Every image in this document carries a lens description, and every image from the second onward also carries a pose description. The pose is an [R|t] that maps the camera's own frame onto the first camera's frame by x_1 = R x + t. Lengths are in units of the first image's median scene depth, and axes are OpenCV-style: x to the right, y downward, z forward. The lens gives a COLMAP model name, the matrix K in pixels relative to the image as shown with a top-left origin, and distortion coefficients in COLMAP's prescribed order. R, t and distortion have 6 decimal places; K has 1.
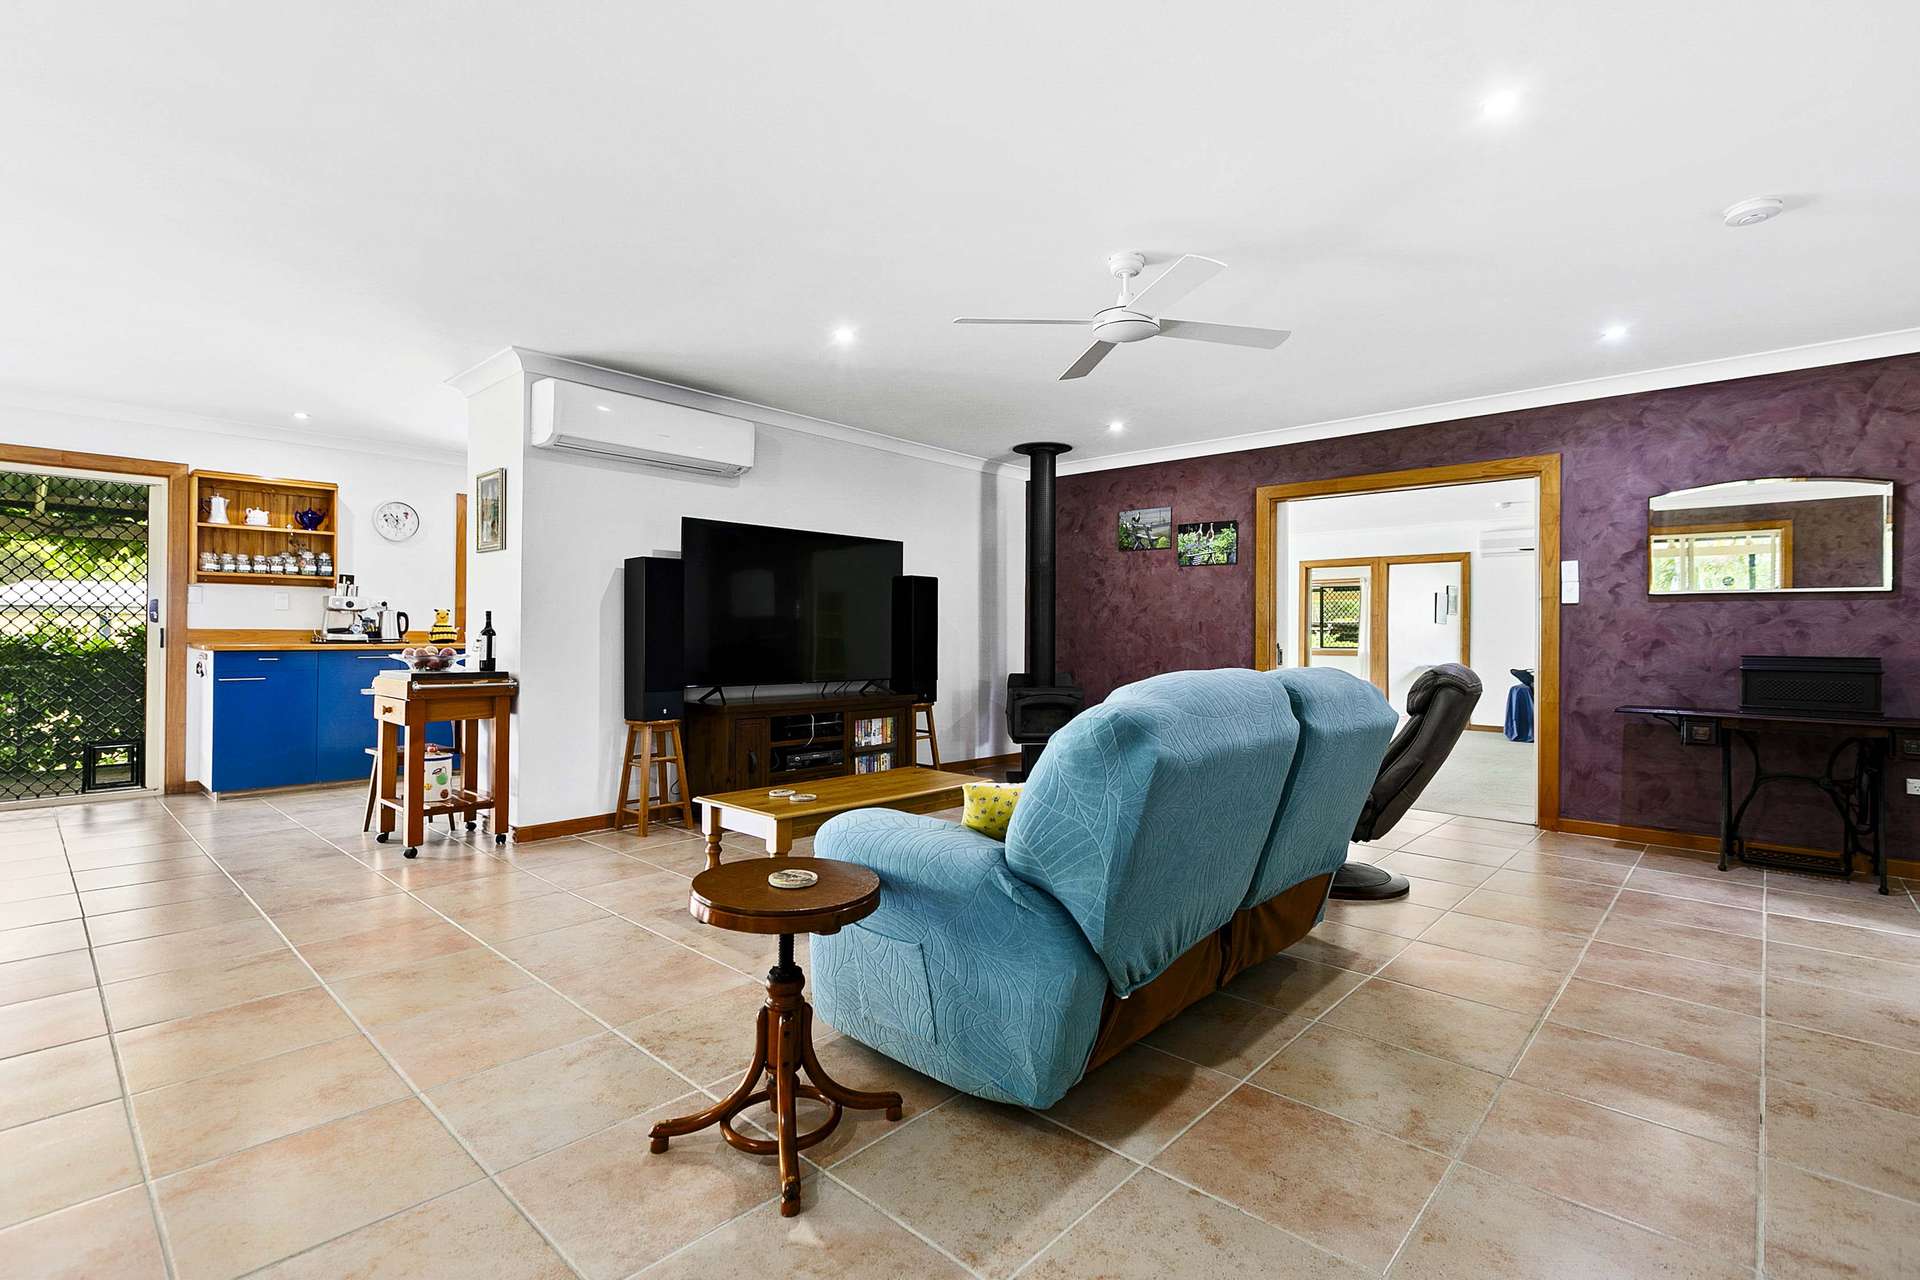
lens RADIAL K [[886.6, 0, 960.4], [0, 886.6, 634.9], [0, 0, 1]] dist [-0.001134, -0.000151]
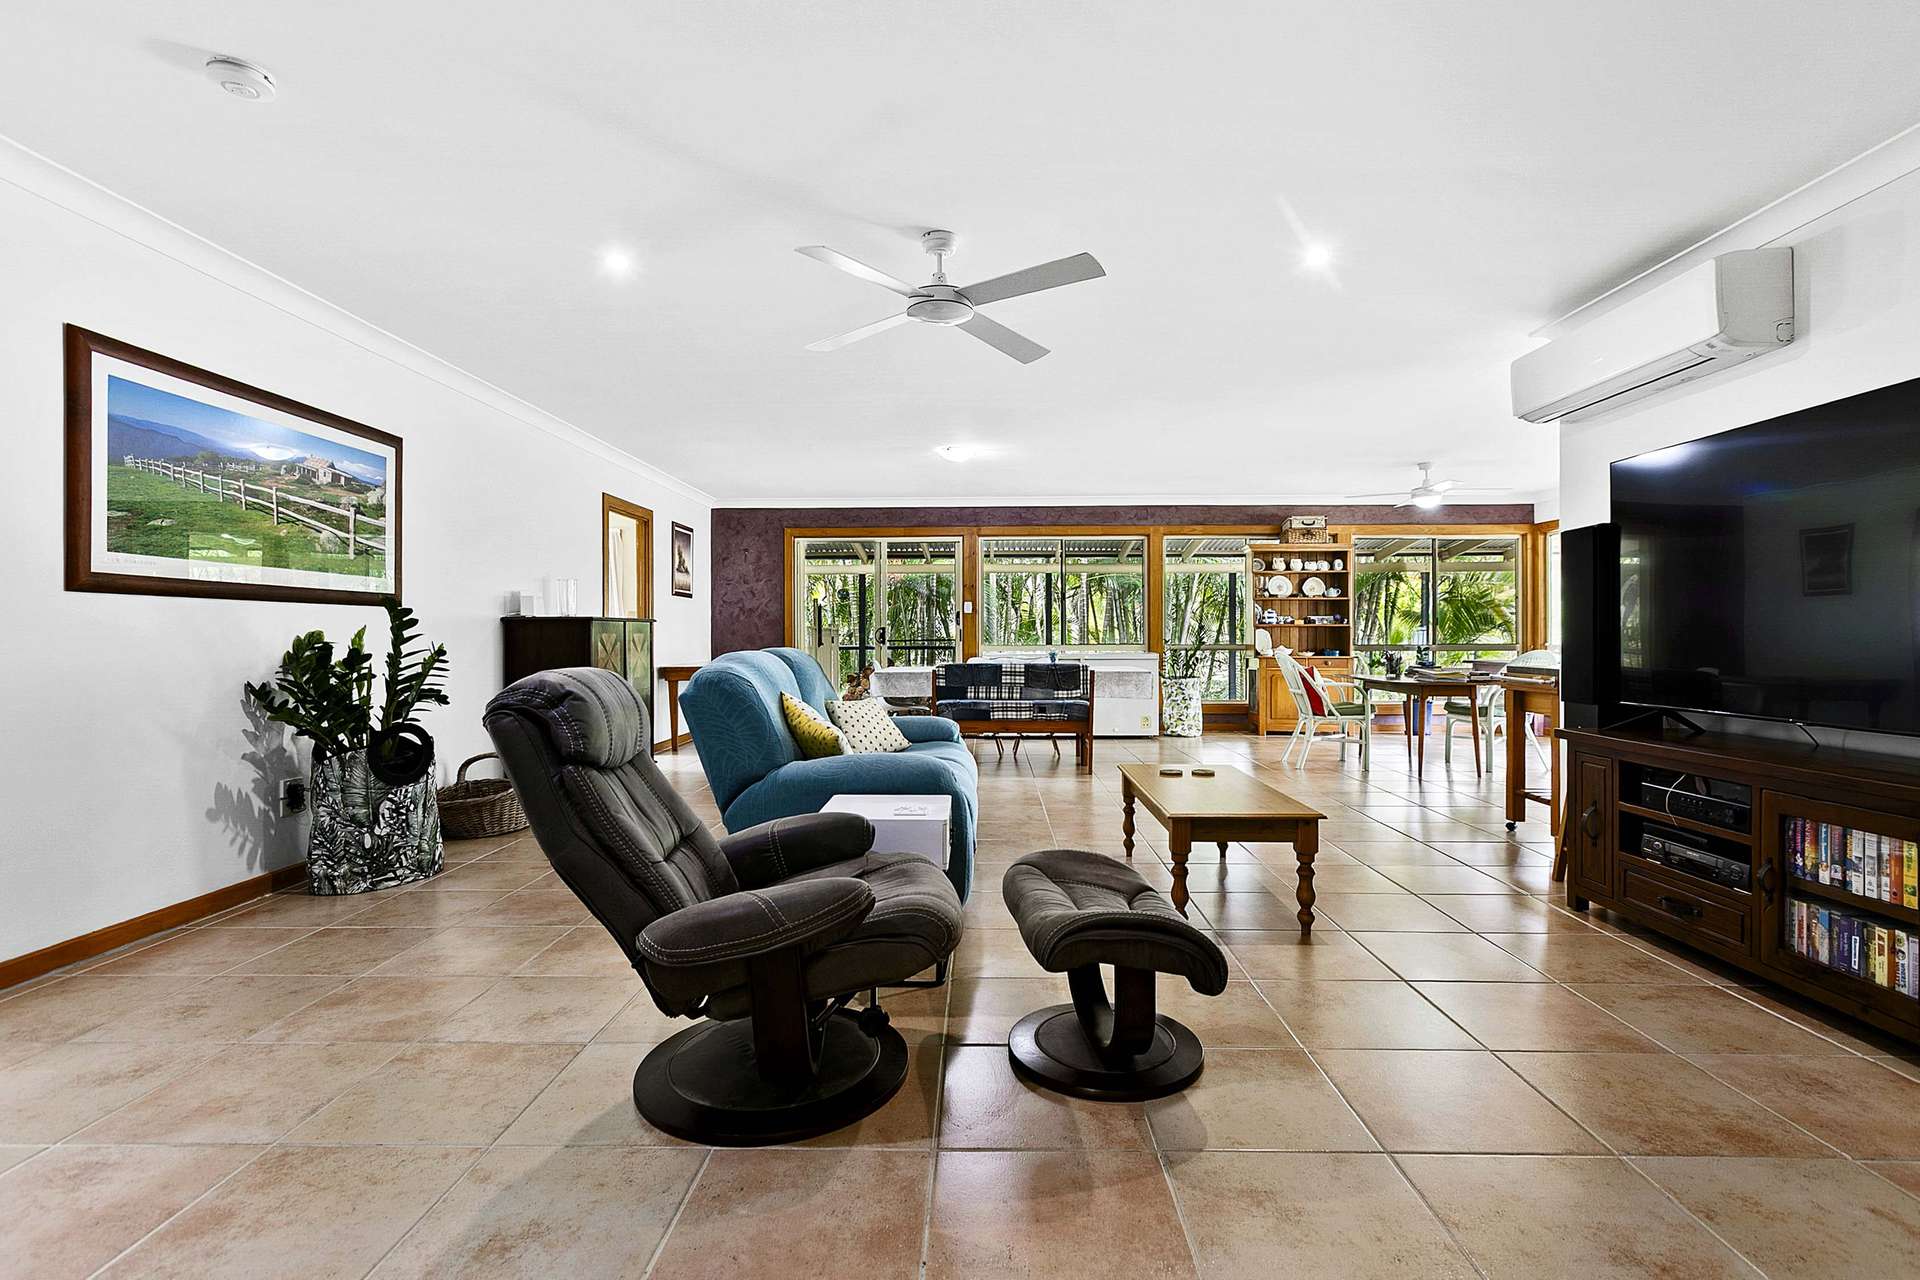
lens RADIAL K [[886.6, 0, 961.2], [0, 886.6, 638.6], [0, 0, 1]] dist [-0.001134, -0.000151]
pose [[-0.751365, -0.004803, -0.659869, 0.560523], [-0.001039, 0.999981, -0.006096, 0.011691], [0.659886, -0.003895, -0.751356, 1.206448]]
